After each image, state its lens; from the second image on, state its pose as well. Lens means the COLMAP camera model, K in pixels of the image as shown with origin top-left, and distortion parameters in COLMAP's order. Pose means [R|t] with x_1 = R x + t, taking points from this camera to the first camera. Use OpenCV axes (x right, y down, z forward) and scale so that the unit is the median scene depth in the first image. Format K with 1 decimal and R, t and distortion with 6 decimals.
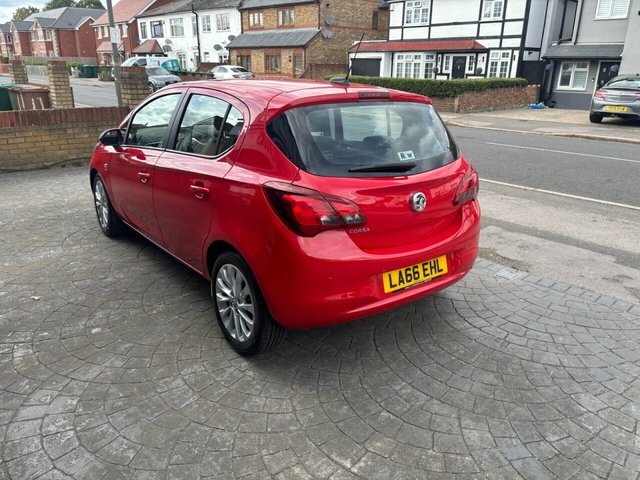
lens RADIAL K [[487.4, 0, 321.3], [0, 487.4, 237.5], [0, 0, 1]] dist [0.050593, -0.058758]
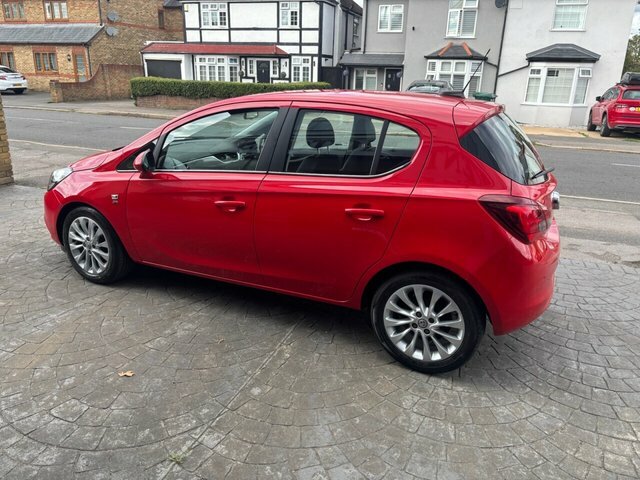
lens RADIAL K [[487.4, 0, 323.6], [0, 487.4, 237.6], [0, 0, 1]] dist [0.050593, -0.058758]
pose [[0.895895, -0.131270, 0.424429, -0.094487], [0.132484, 0.990823, 0.026796, -0.011109], [-0.424052, 0.032224, 0.905065, 0.024771]]
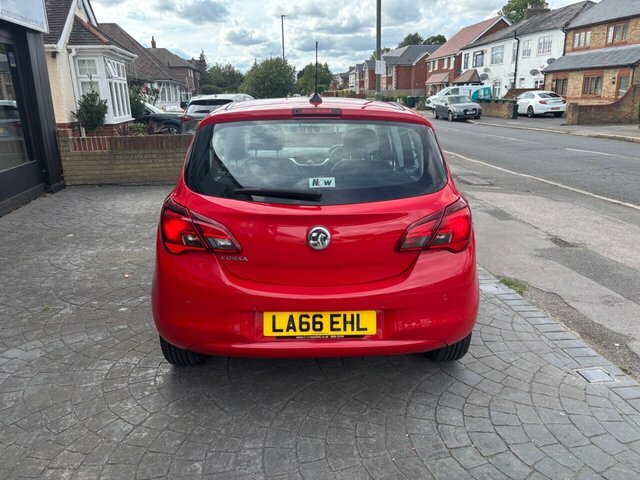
lens RADIAL K [[487.4, 0, 322.6], [0, 487.4, 244.1], [0, 0, 1]] dist [0.050593, -0.058758]
pose [[0.805036, 0.145361, -0.575141, 0.083109], [-0.168920, 0.985549, 0.012646, -0.009036], [0.568668, 0.086972, 0.817956, 0.039672]]
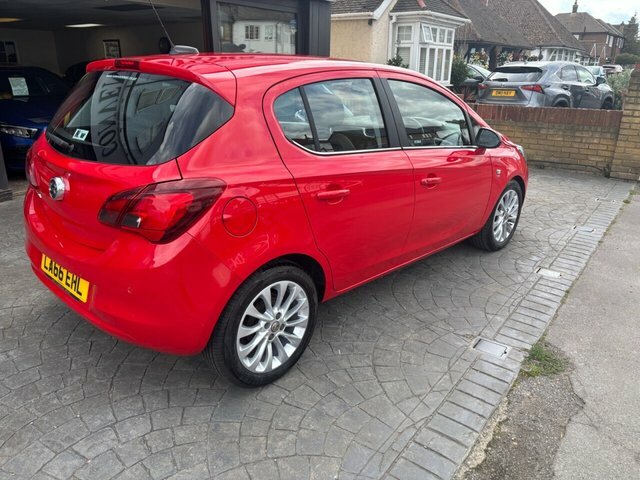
lens RADIAL K [[487.4, 0, 325.1], [0, 487.4, 240.7], [0, 0, 1]] dist [0.050593, -0.058758]
pose [[0.149102, 0.319379, -0.935824, 0.131277], [-0.335015, 0.906746, 0.256078, -0.043782], [0.930341, 0.275333, 0.242194, 0.151709]]
